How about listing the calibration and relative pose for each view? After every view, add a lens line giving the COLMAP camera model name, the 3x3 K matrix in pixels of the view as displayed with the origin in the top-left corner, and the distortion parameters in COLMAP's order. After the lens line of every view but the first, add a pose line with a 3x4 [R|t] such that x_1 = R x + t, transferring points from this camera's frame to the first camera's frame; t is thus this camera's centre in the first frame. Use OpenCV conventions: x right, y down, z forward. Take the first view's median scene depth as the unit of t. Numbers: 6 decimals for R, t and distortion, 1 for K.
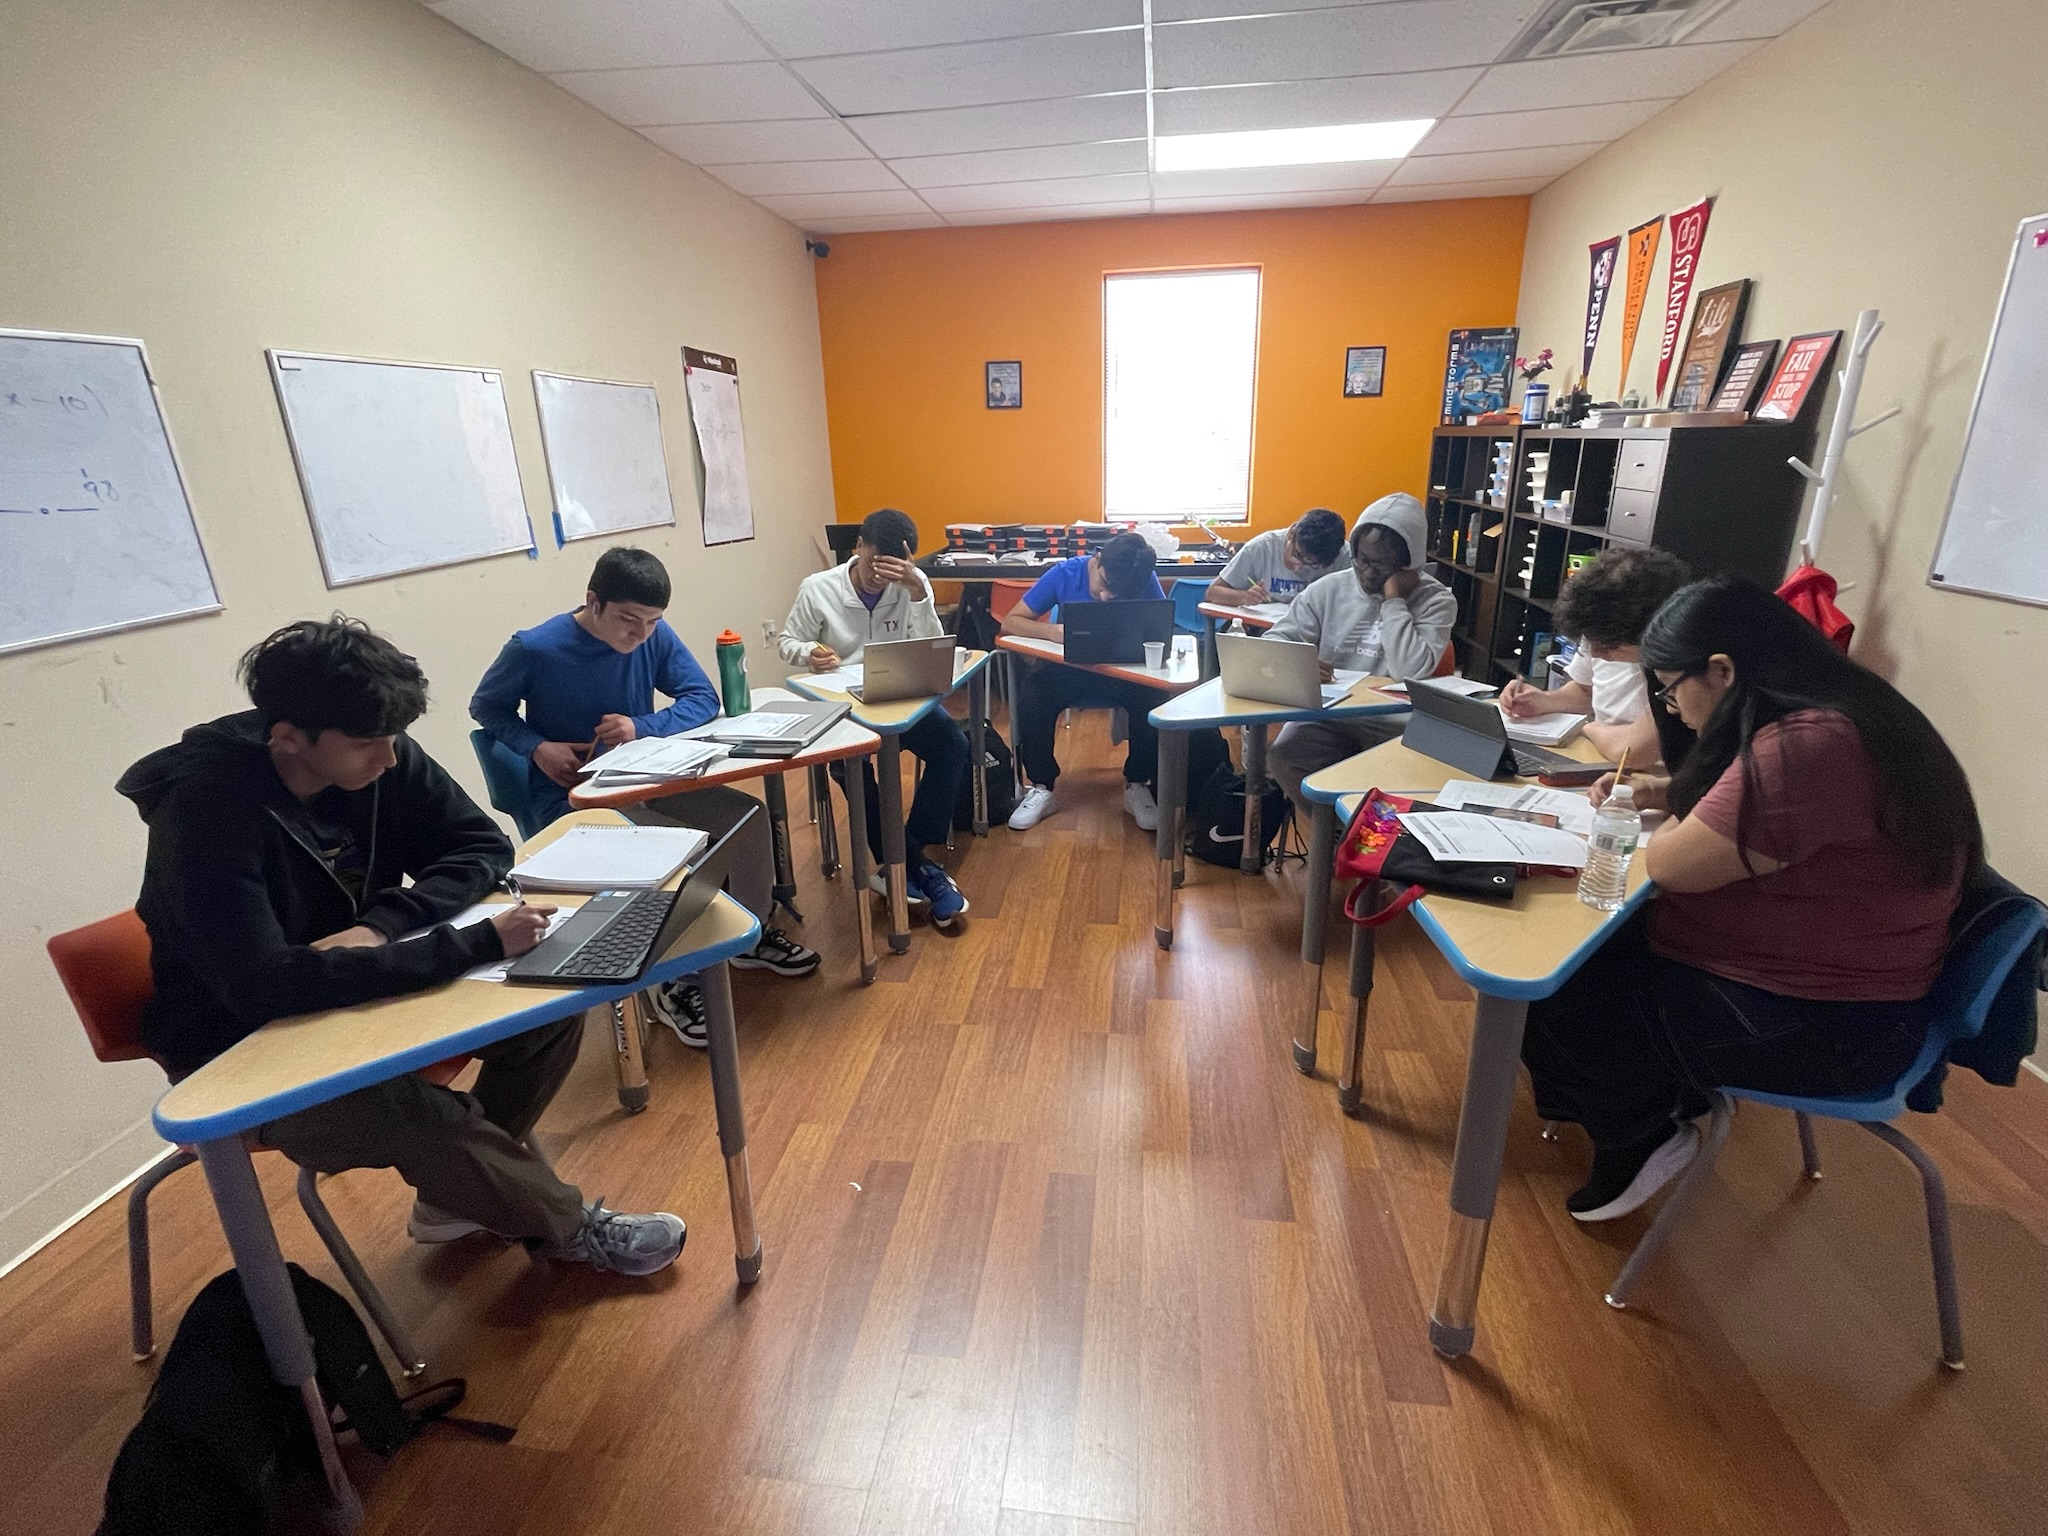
lens RADIAL K [[970.3, 0, 1002.2], [0, 970.3, 757.1], [0, 0, 1]] dist [-0.008648, 0.002886]
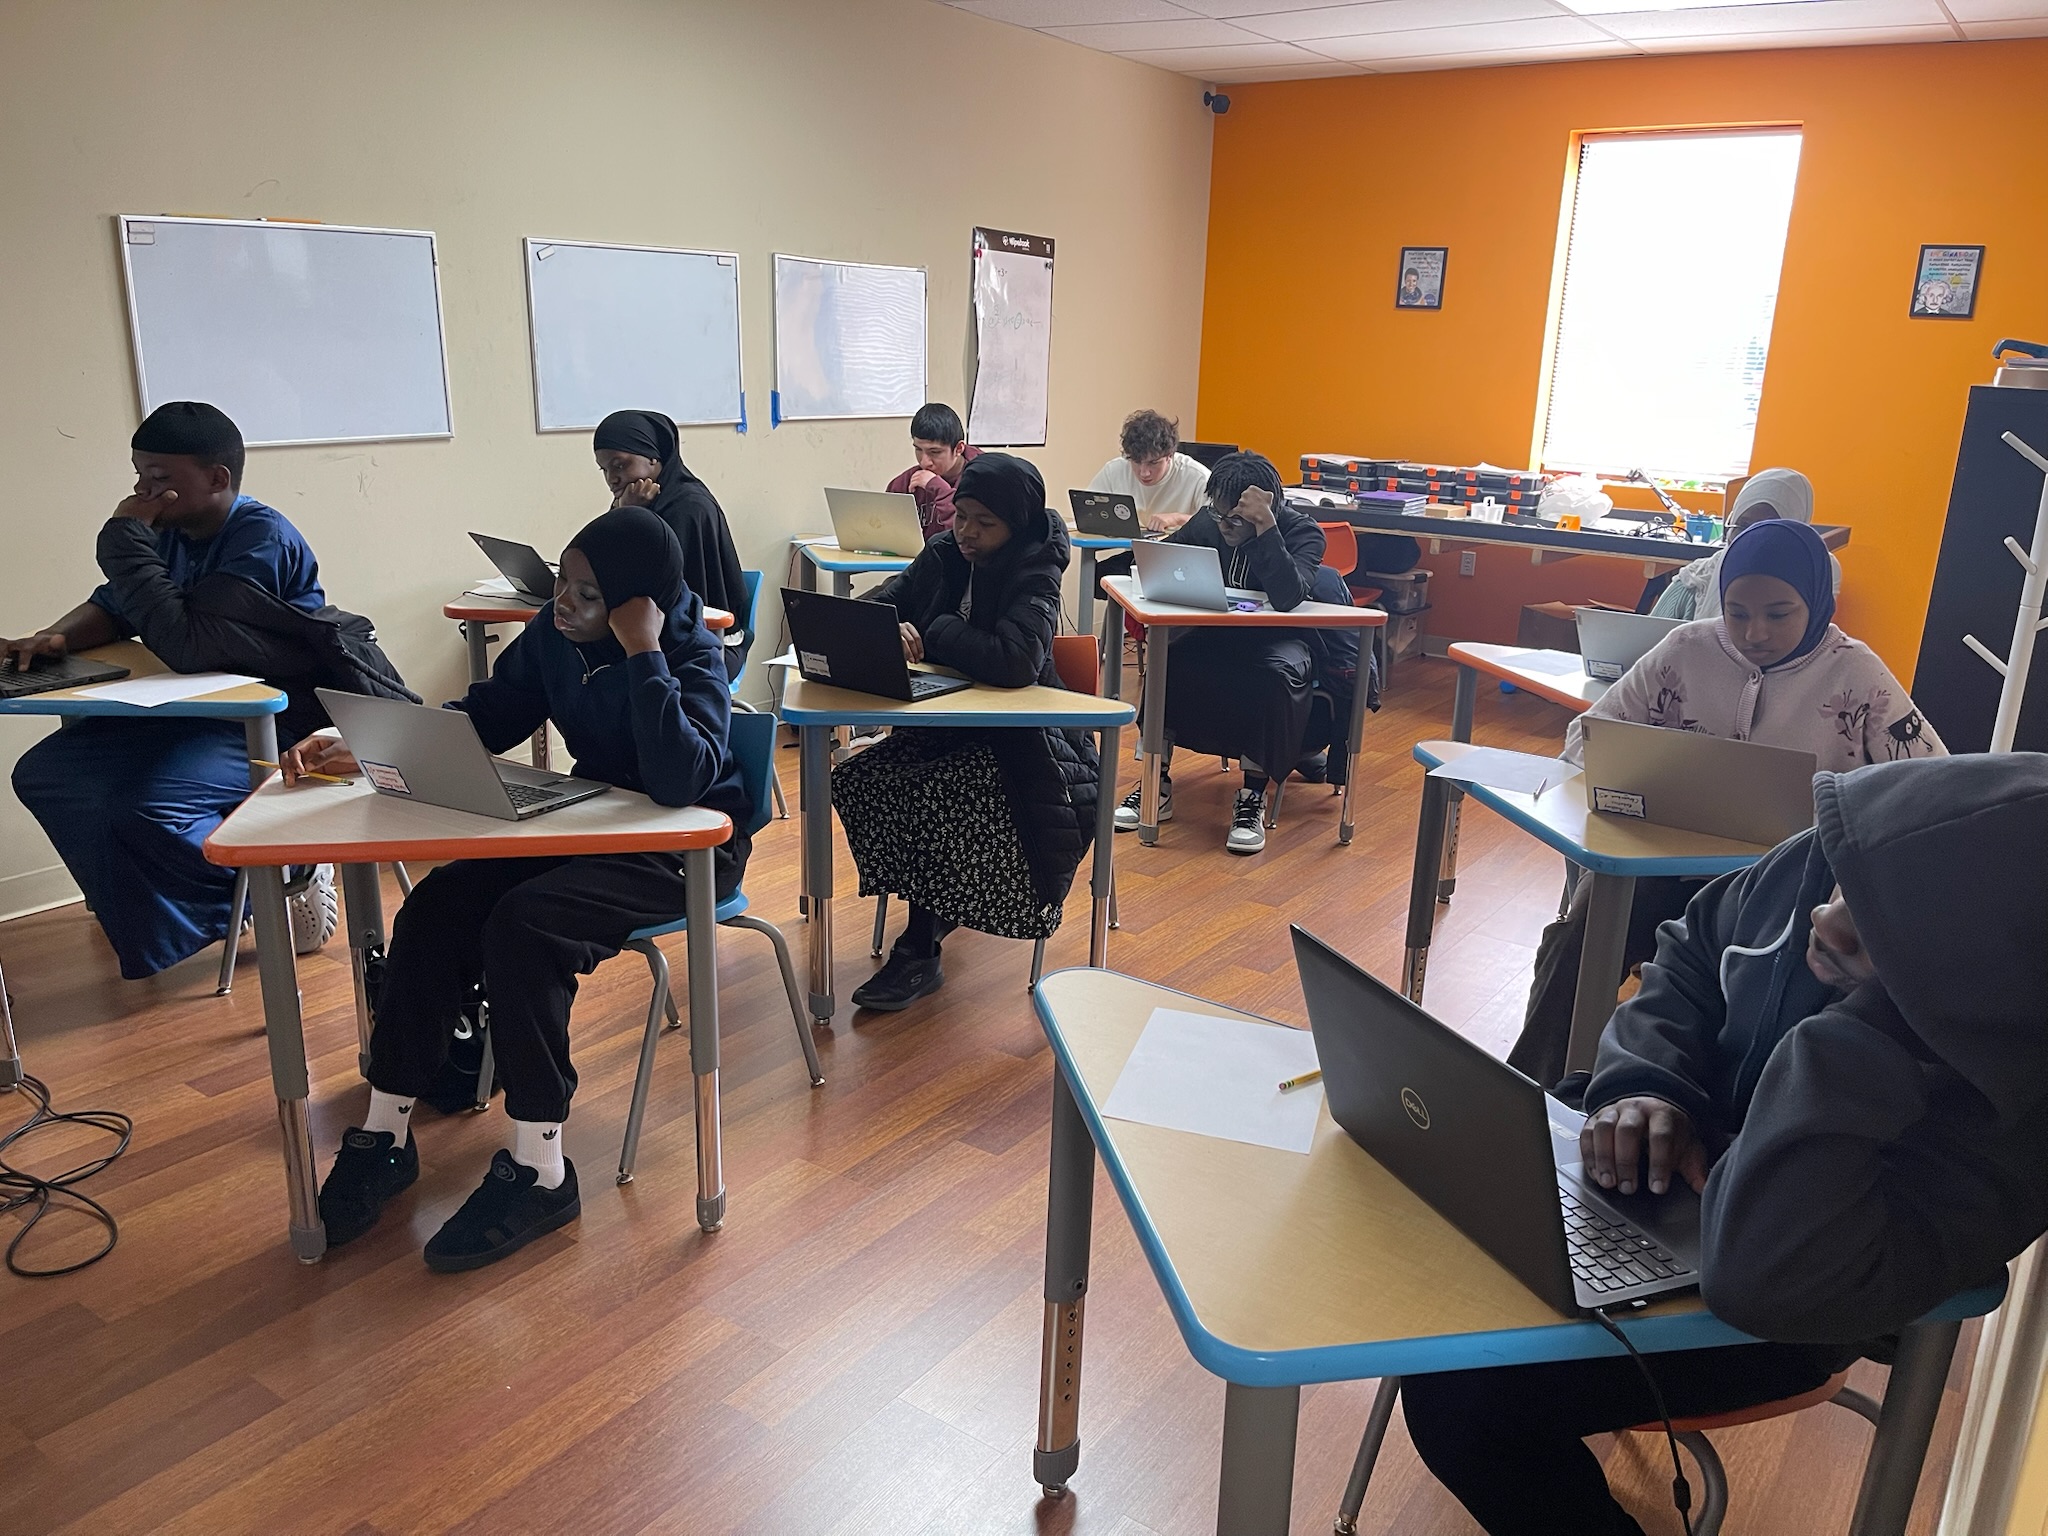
lens RADIAL K [[1541.0, 0, 1038.9], [0, 1541.0, 779.4], [0, 0, 1]] dist [0.024510, -0.011664]
pose [[0.890476, 0.179404, -0.418170, 0.529310], [-0.192759, 0.981190, 0.010479, 0.077620], [0.412185, 0.071275, 0.908308, -0.331034]]
